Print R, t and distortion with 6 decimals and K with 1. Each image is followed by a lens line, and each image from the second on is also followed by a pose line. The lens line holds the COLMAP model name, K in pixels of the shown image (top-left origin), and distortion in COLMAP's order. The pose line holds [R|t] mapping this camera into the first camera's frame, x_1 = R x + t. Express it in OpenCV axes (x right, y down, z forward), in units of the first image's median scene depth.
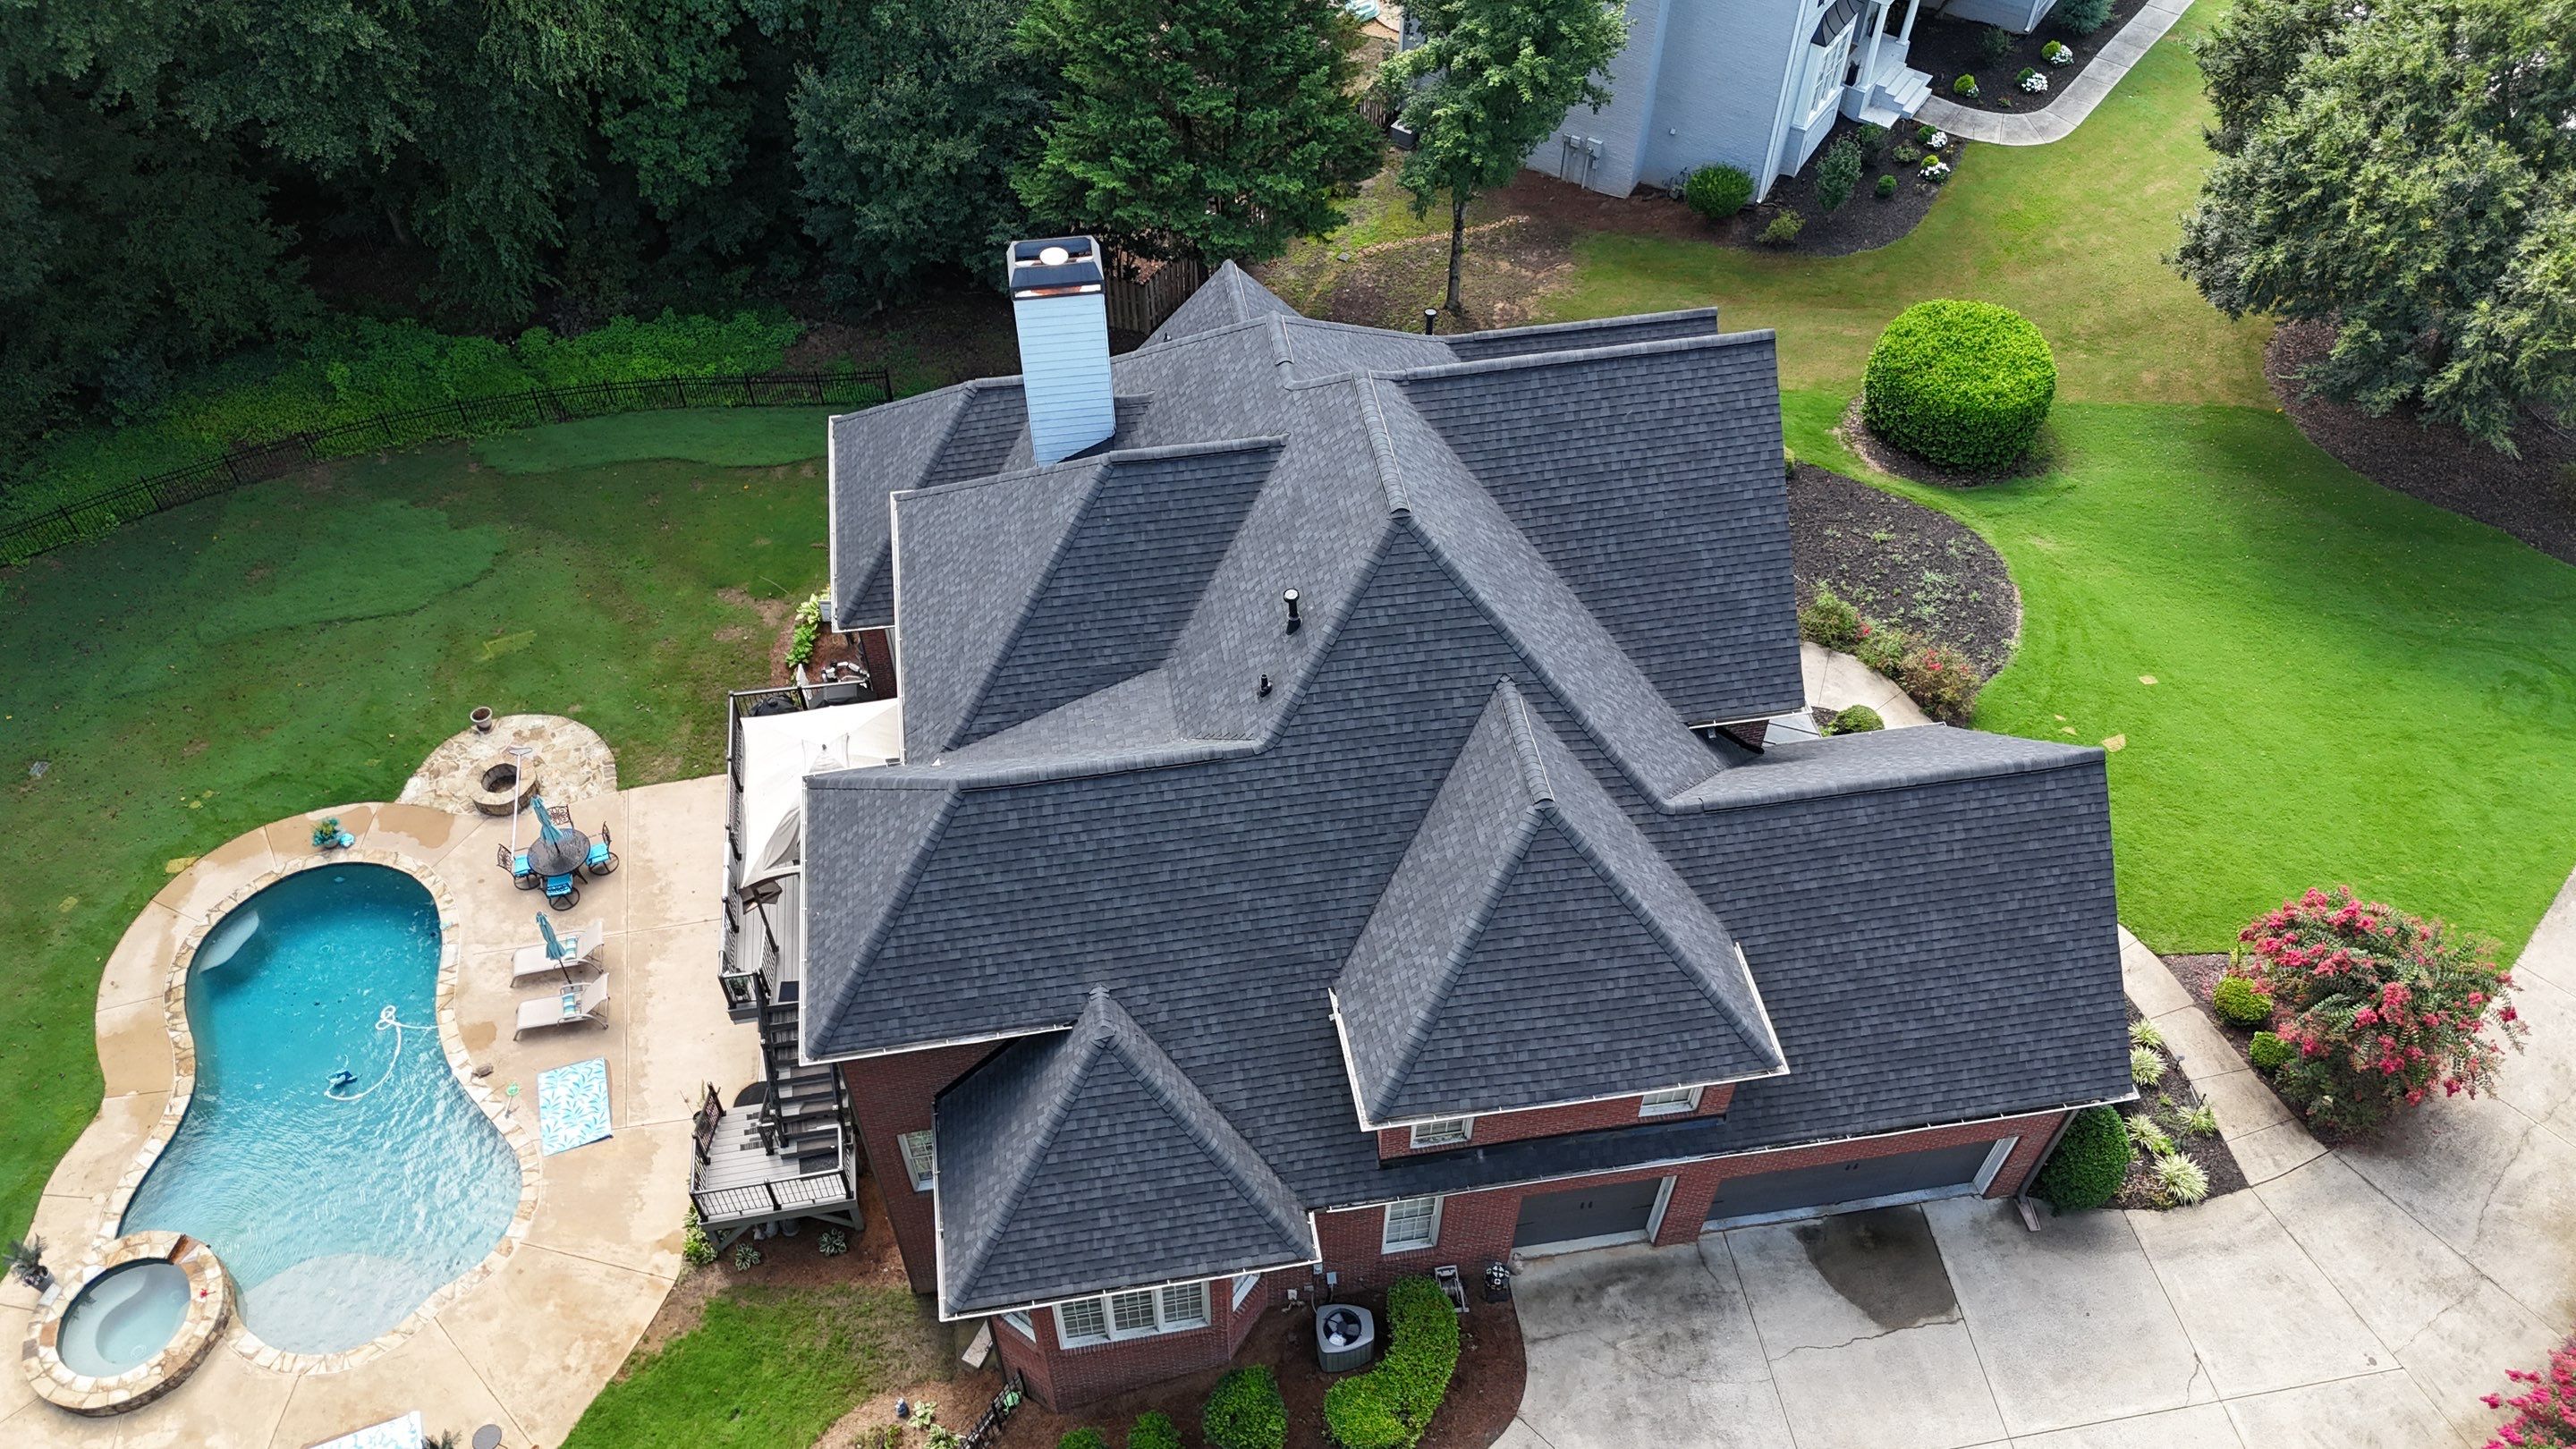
lens RADIAL K [[1873.0, 0, 1280.6], [0, 1873.0, 725.8], [0, 0, 1]] dist [0.174609, -0.313382]
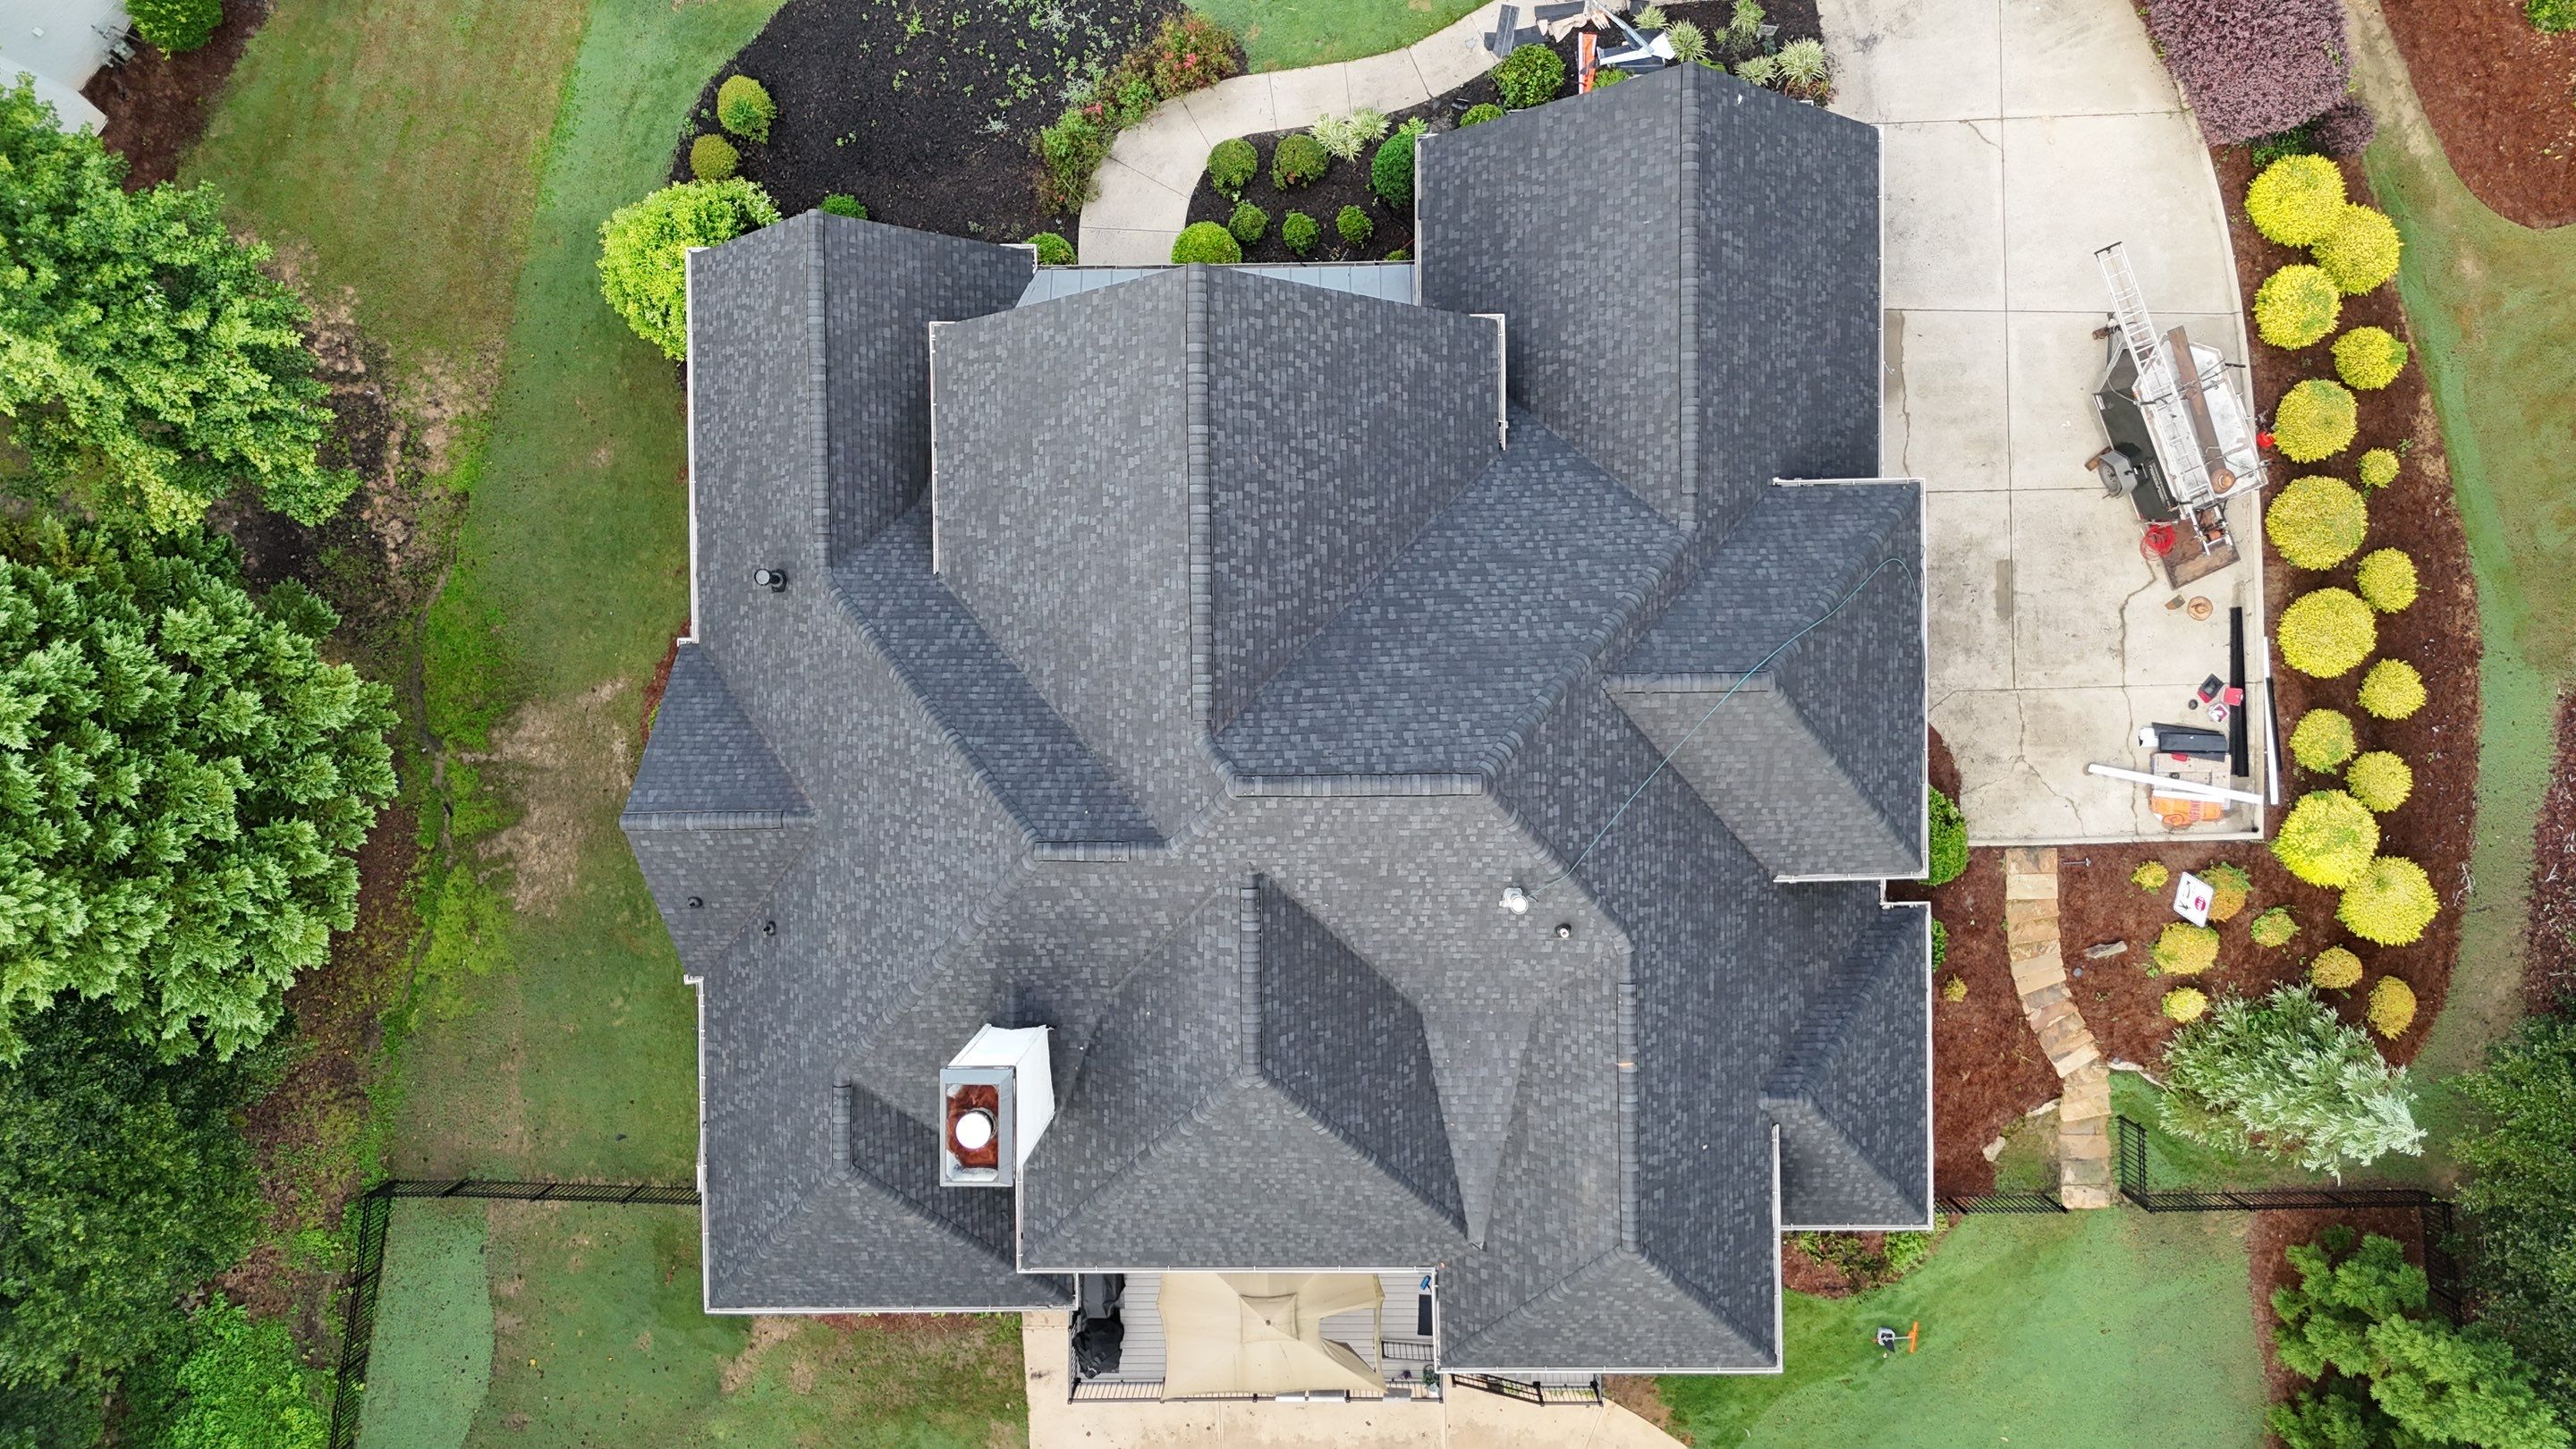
lens RADIAL K [[1865.1, 0, 1289.7], [0, 1865.1, 718.9], [0, 0, 1]] dist [0.192075, -0.422457]
pose [[0.148615, -0.988464, -0.029212, 0.104274], [0.762645, 0.095759, 0.639690, -0.737510], [-0.629513, -0.117345, 0.768078, 0.360053]]
